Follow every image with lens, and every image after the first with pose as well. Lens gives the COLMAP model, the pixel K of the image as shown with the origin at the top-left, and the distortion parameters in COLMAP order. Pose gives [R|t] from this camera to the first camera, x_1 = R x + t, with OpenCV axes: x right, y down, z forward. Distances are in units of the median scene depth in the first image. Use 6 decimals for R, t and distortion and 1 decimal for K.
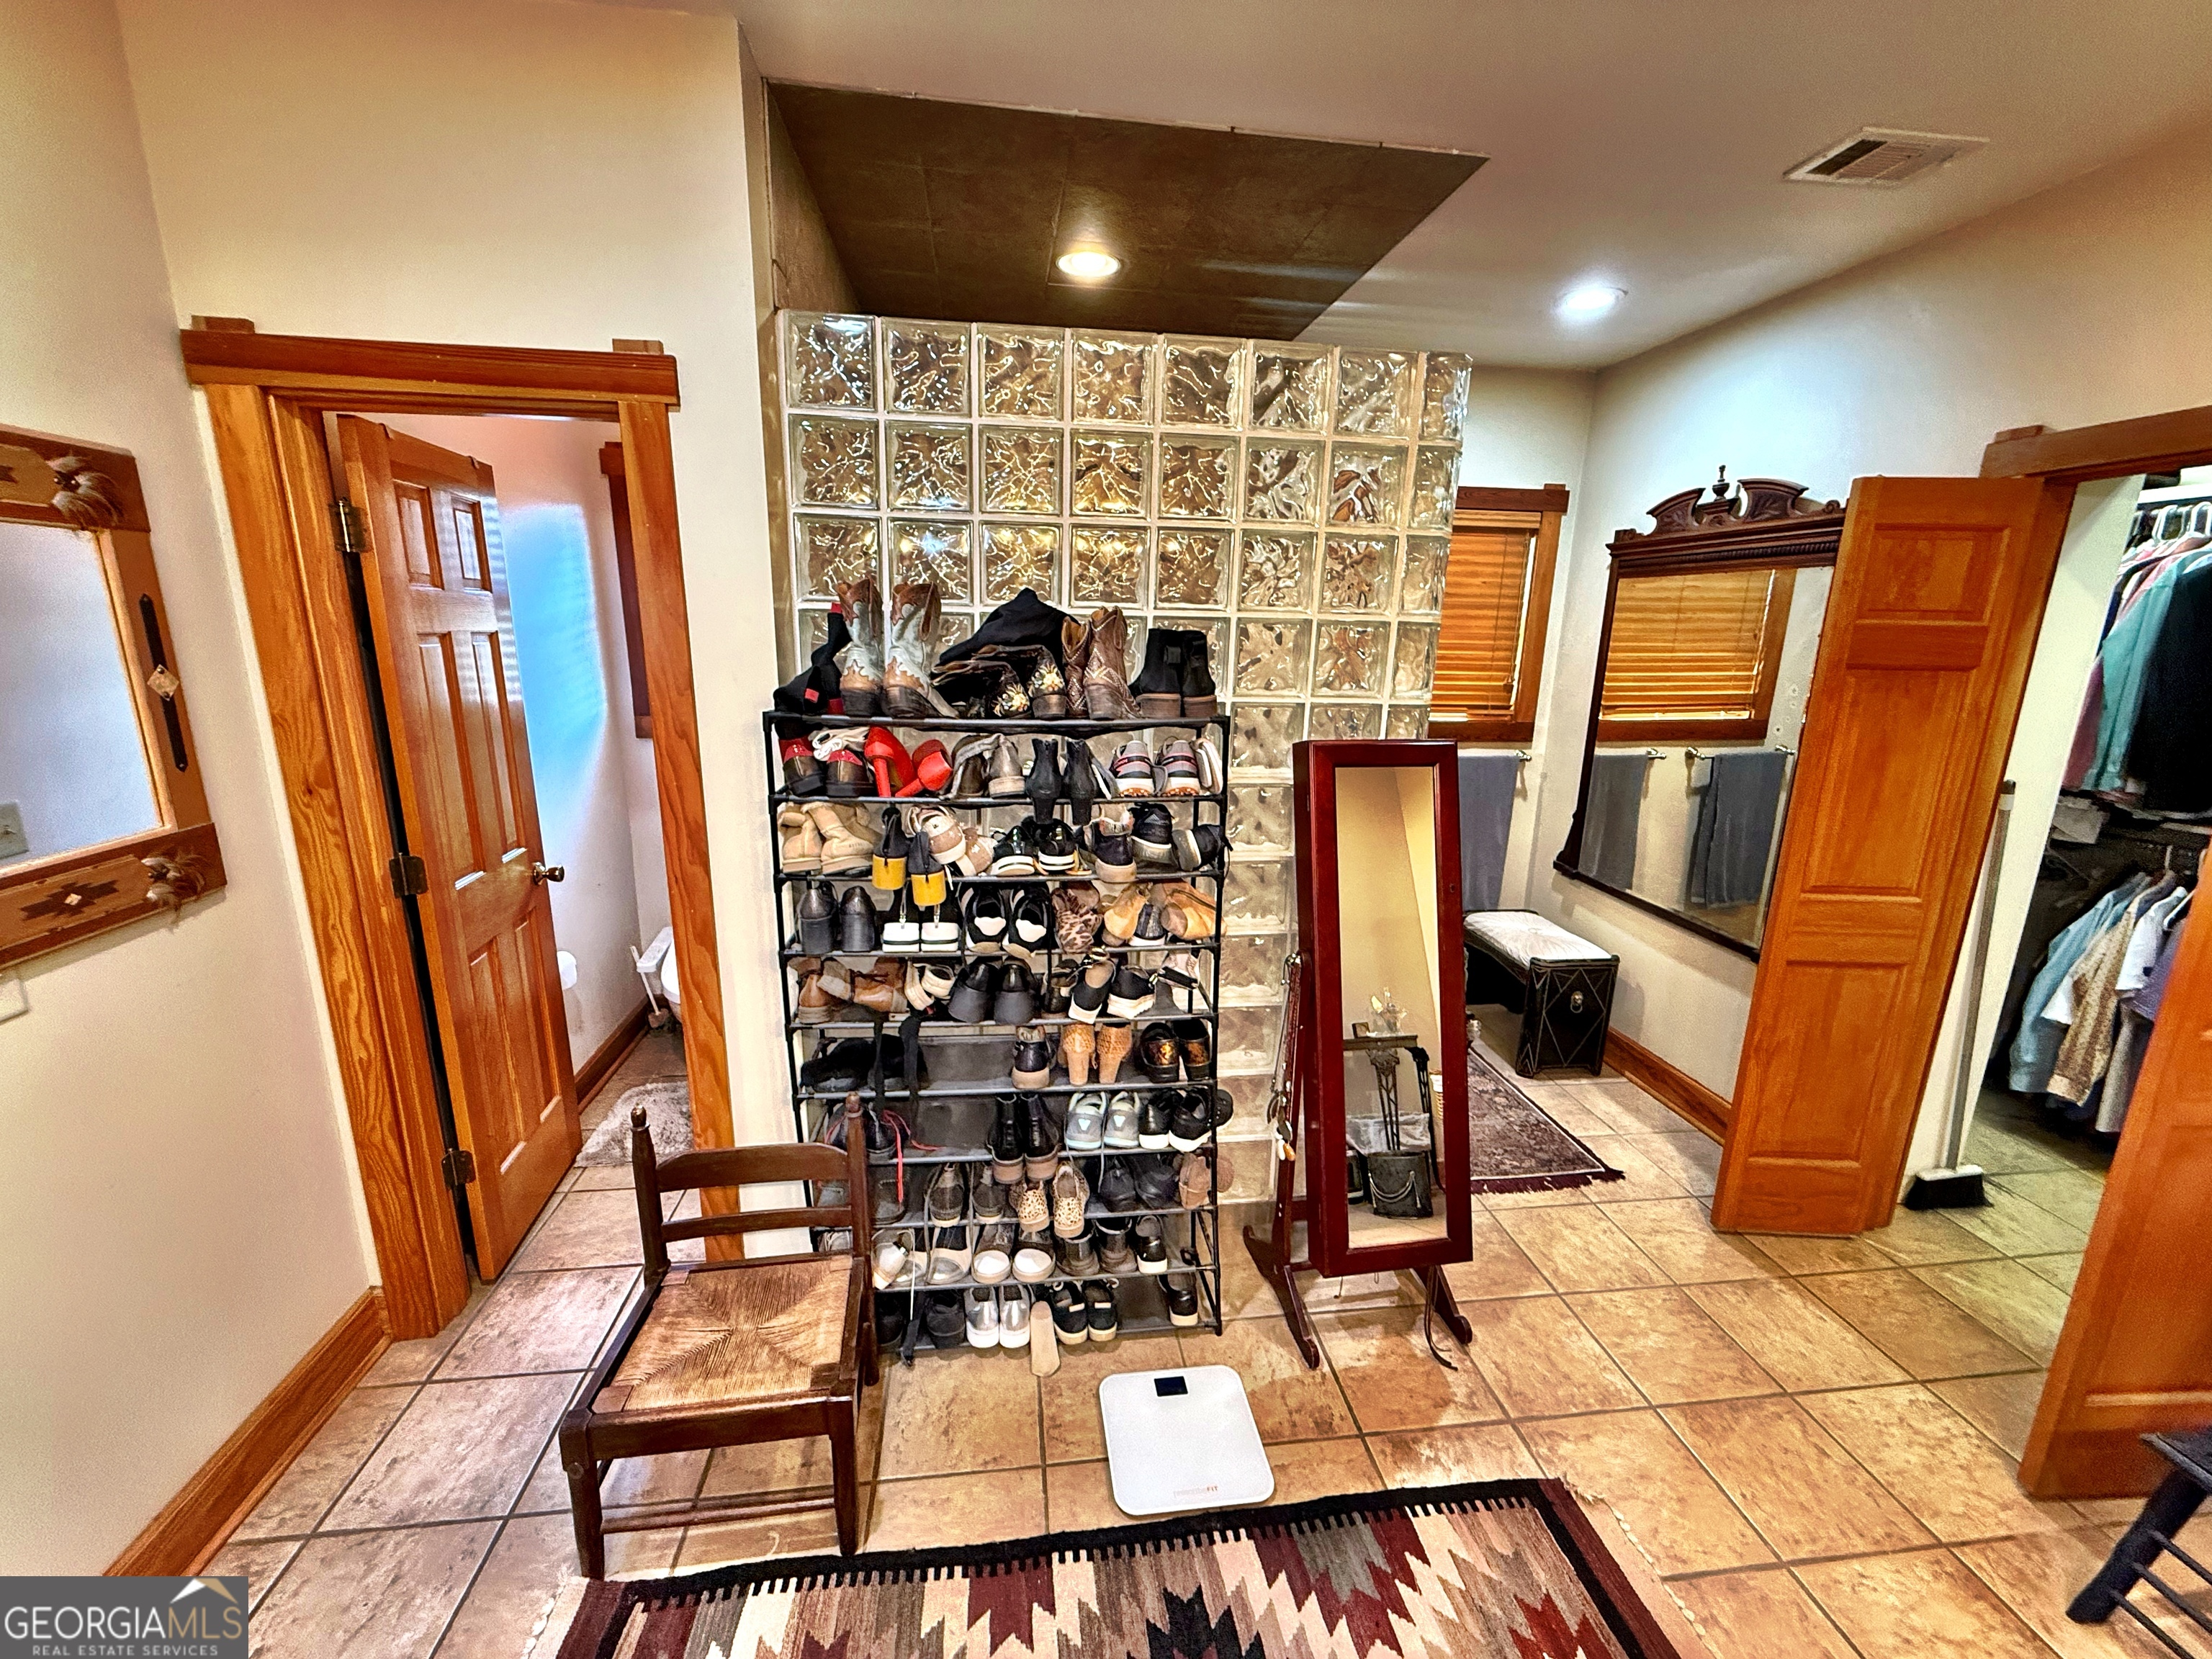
lens RADIAL K [[880.5, 0, 1106.2], [0, 880.5, 830.4], [0, 0, 1]] dist [-0.000997, -0.000021]
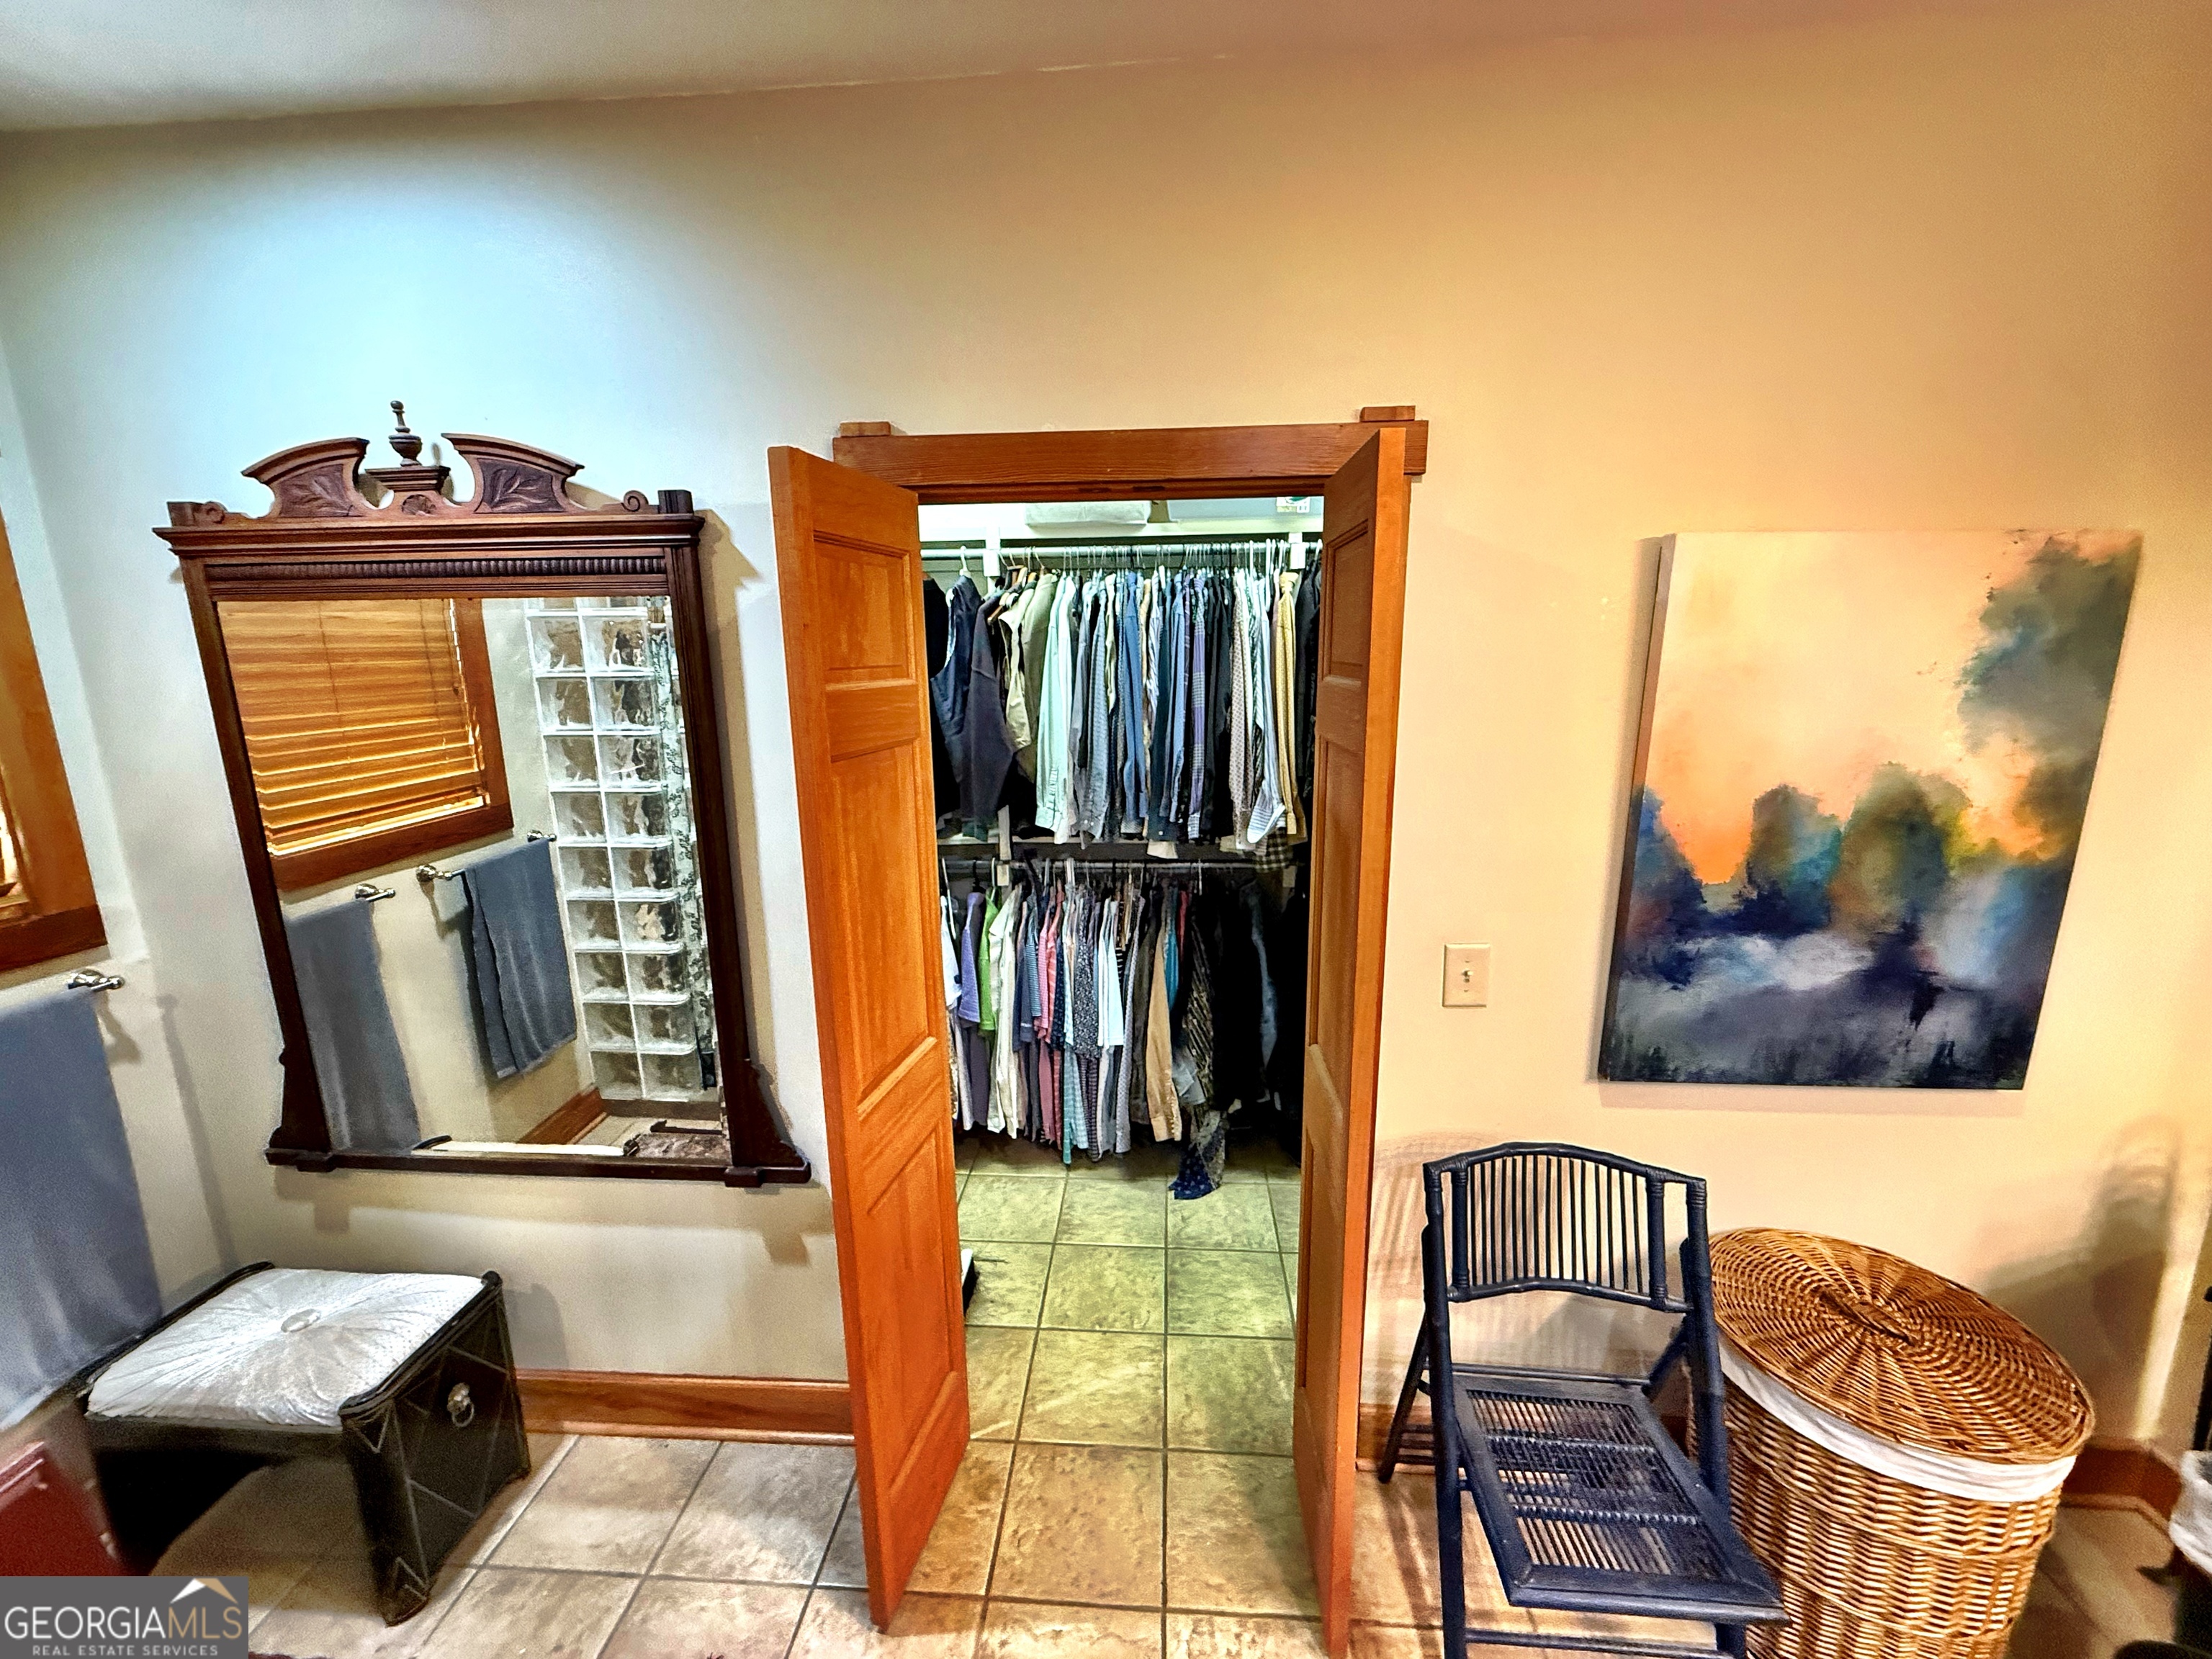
lens RADIAL K [[880.5, 0, 1114.8], [0, 880.5, 831.2], [0, 0, 1]] dist [-0.000997, -0.000021]
pose [[0.190761, -0.210869, 0.958720, 0.155346], [0.239845, 0.957067, 0.162782, -0.107218], [-0.951885, 0.198892, 0.233147, 0.379956]]
